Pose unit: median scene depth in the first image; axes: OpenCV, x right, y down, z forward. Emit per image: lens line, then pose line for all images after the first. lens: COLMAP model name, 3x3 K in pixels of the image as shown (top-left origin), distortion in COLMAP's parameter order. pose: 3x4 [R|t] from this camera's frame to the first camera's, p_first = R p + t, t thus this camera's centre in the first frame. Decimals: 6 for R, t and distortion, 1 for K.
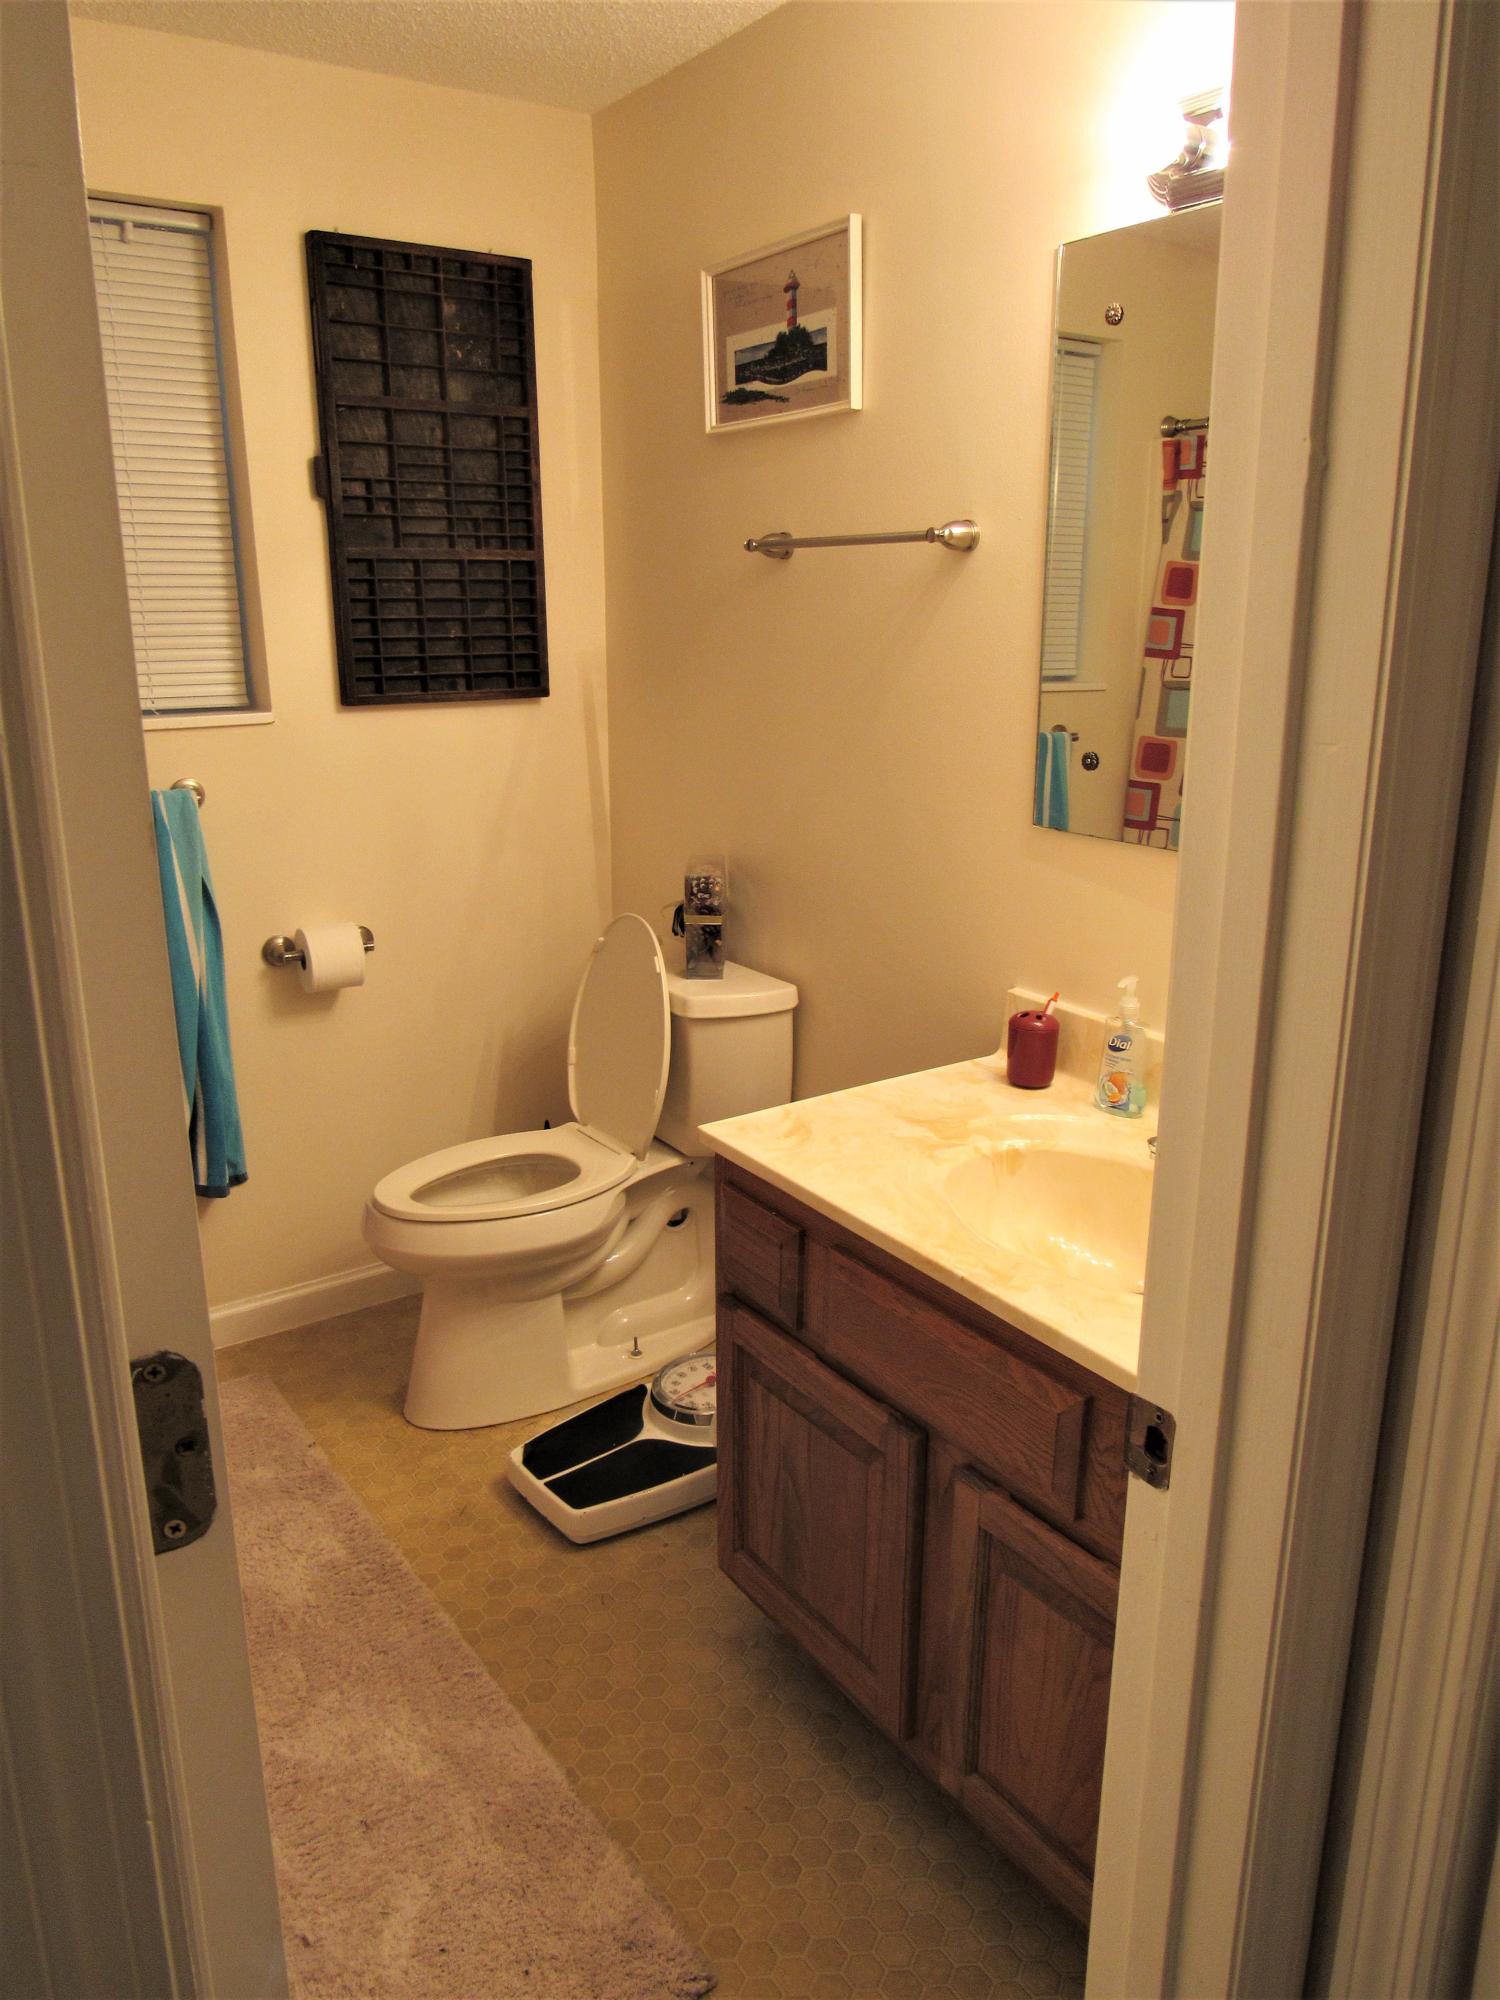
lens RADIAL K [[1416.8, 0, 750.0], [0, 1416.8, 1000.0], [0, 0, 1]] dist [-0.036315, 0.011273]
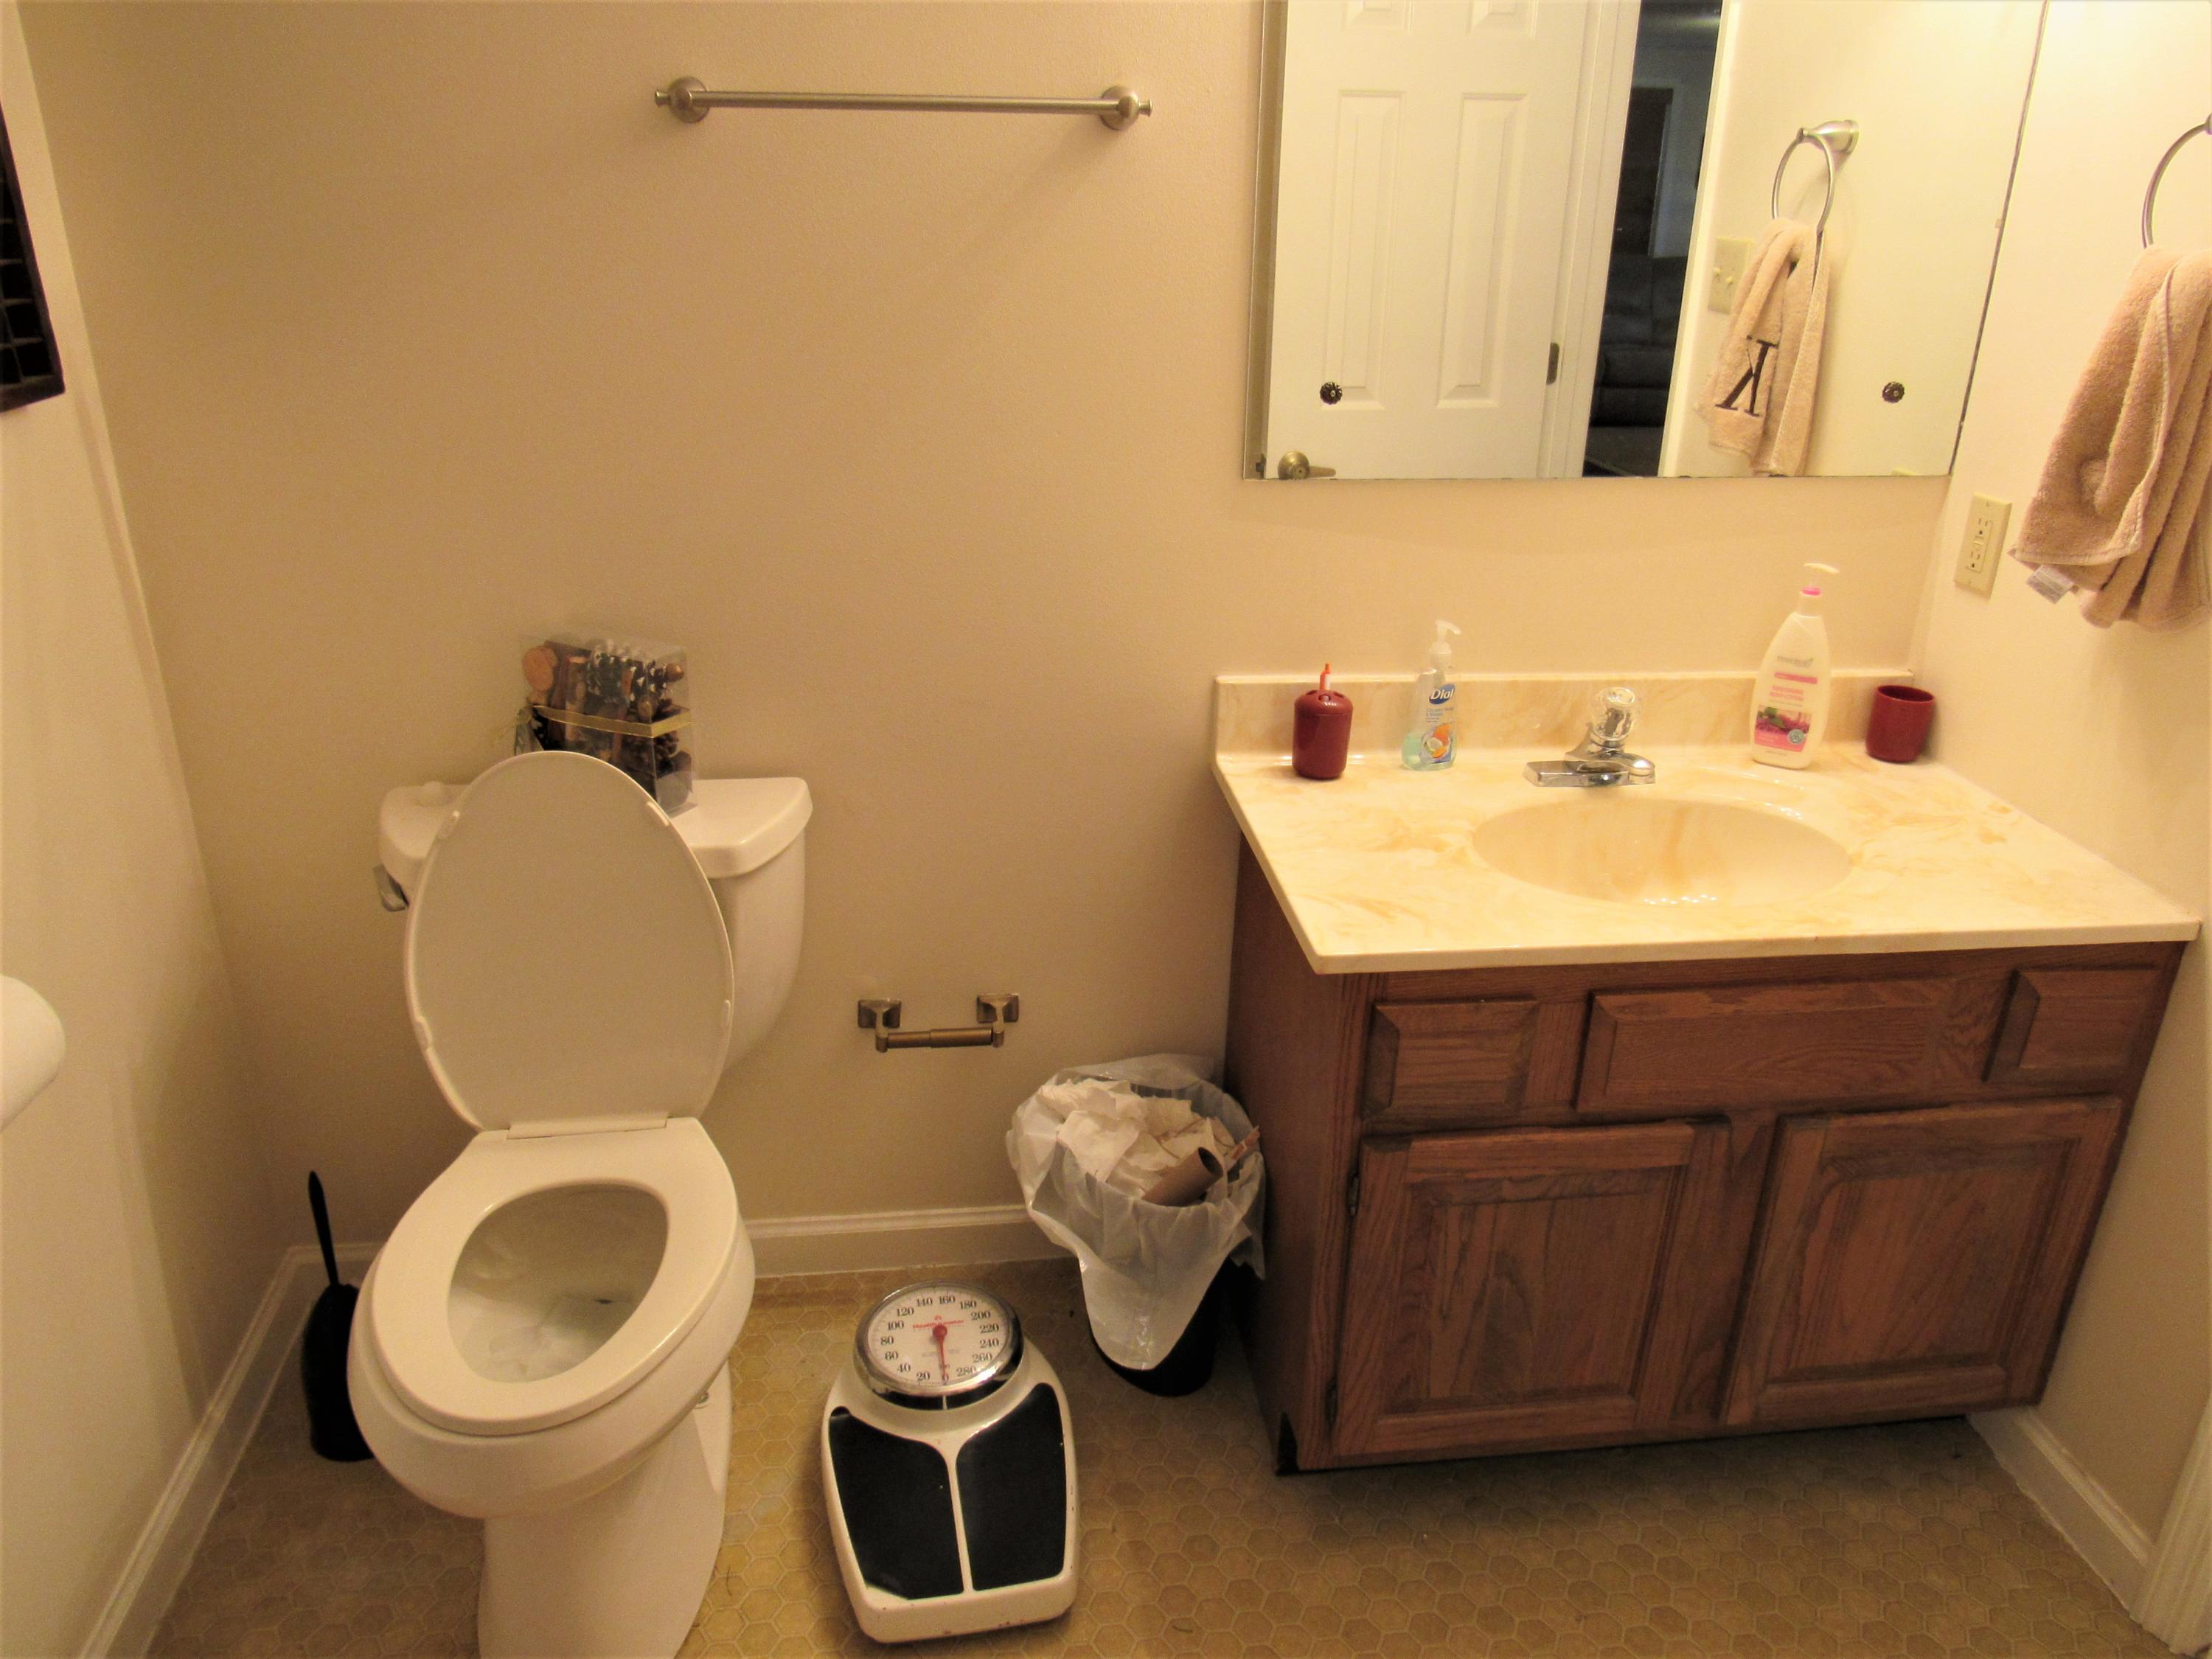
lens RADIAL K [[1567.0, 0, 1106.0], [0, 1567.0, 829.5], [0, 0, 1]] dist [-0.036315, 0.011273]
pose [[0.461561, -0.336617, 0.820762, -0.719347], [0.225634, 0.939330, 0.258357, -0.202239], [-0.857934, 0.065944, 0.509510, 0.667159]]
